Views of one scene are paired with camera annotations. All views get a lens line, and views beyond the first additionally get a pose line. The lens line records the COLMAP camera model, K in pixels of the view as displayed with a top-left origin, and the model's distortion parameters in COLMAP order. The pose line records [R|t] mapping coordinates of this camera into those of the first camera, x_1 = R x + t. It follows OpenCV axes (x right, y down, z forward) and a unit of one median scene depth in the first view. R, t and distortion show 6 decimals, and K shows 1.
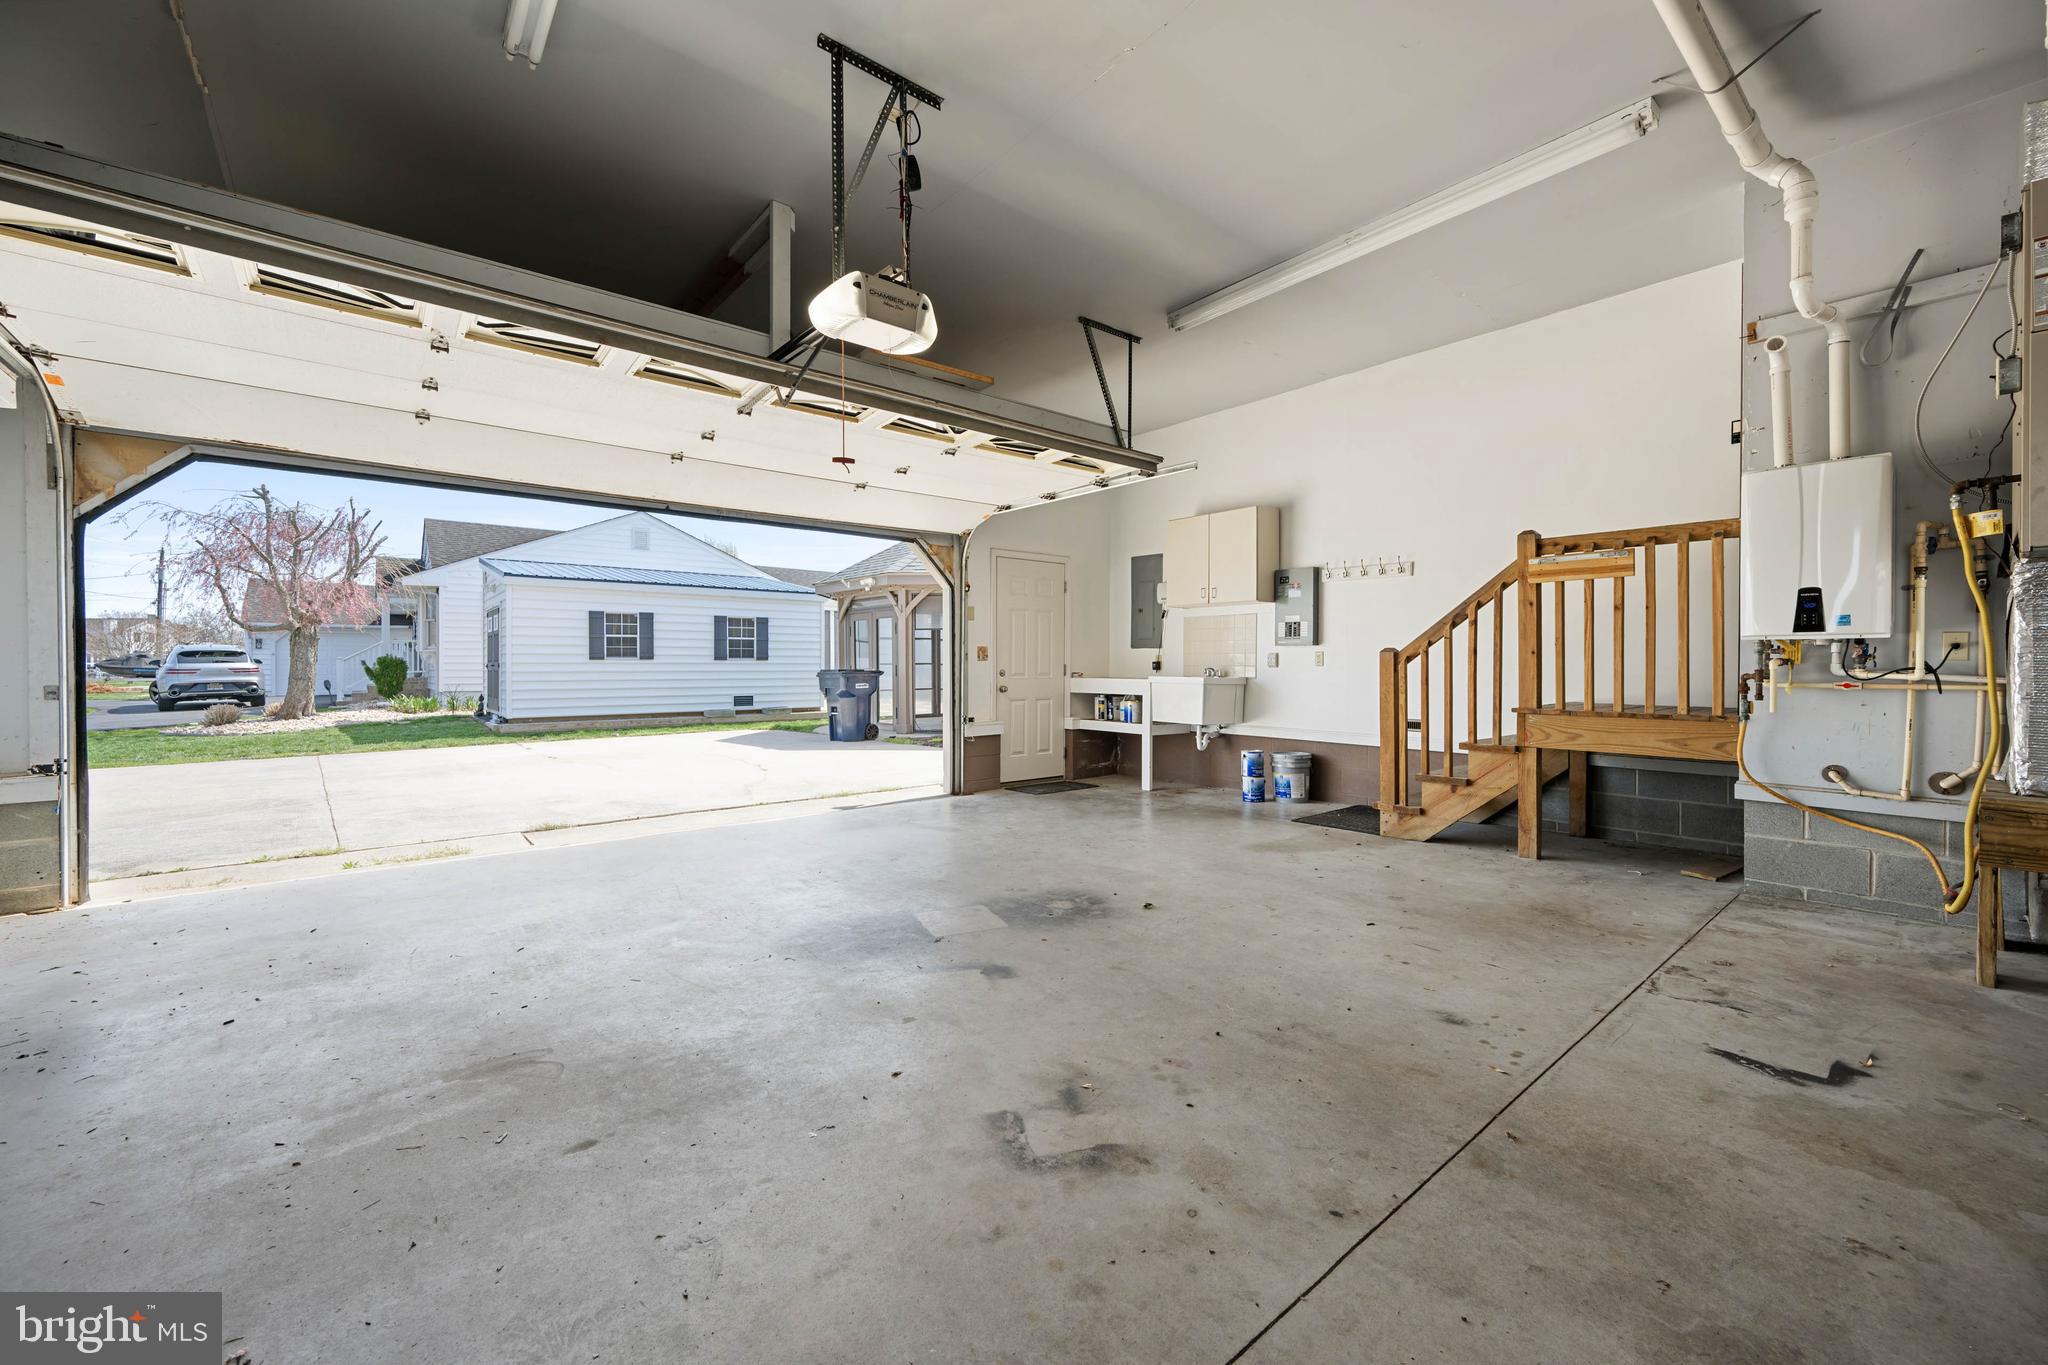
lens RADIAL K [[806.8, 0, 1024.3], [0, 806.8, 670.6], [0, 0, 1]] dist [0.002177, -0.000075]
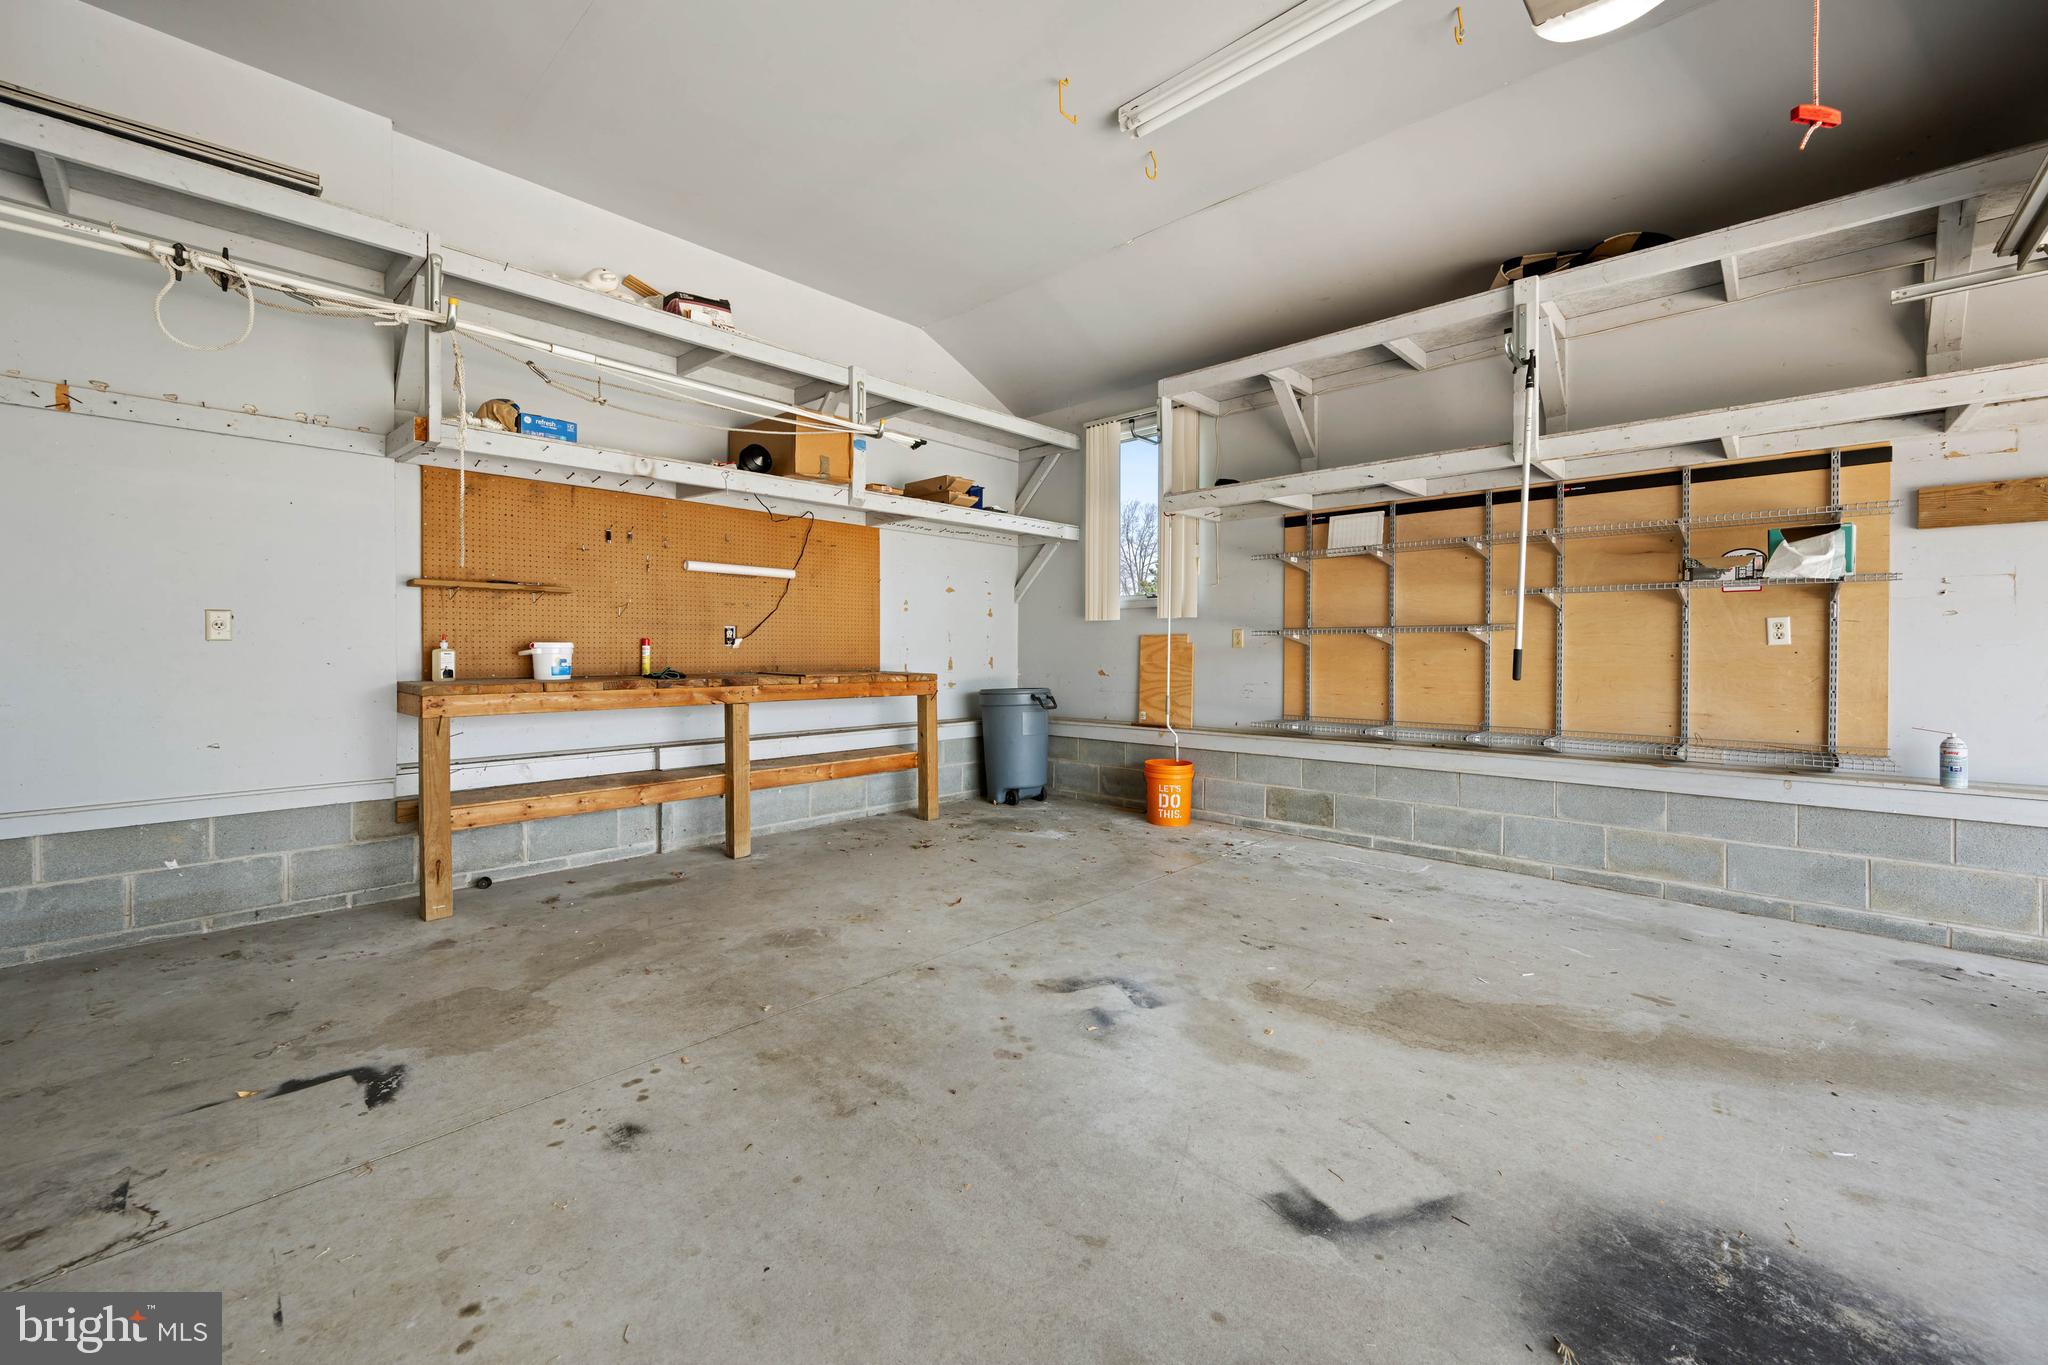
lens RADIAL K [[806.8, 0, 1024.0], [0, 806.8, 667.3], [0, 0, 1]] dist [0.002177, -0.000075]
pose [[-0.991957, 0.002356, -0.126555, 0.313489], [-0.000991, 0.999652, 0.026379, -0.015019], [0.126573, 0.026292, -0.991609, 2.101050]]
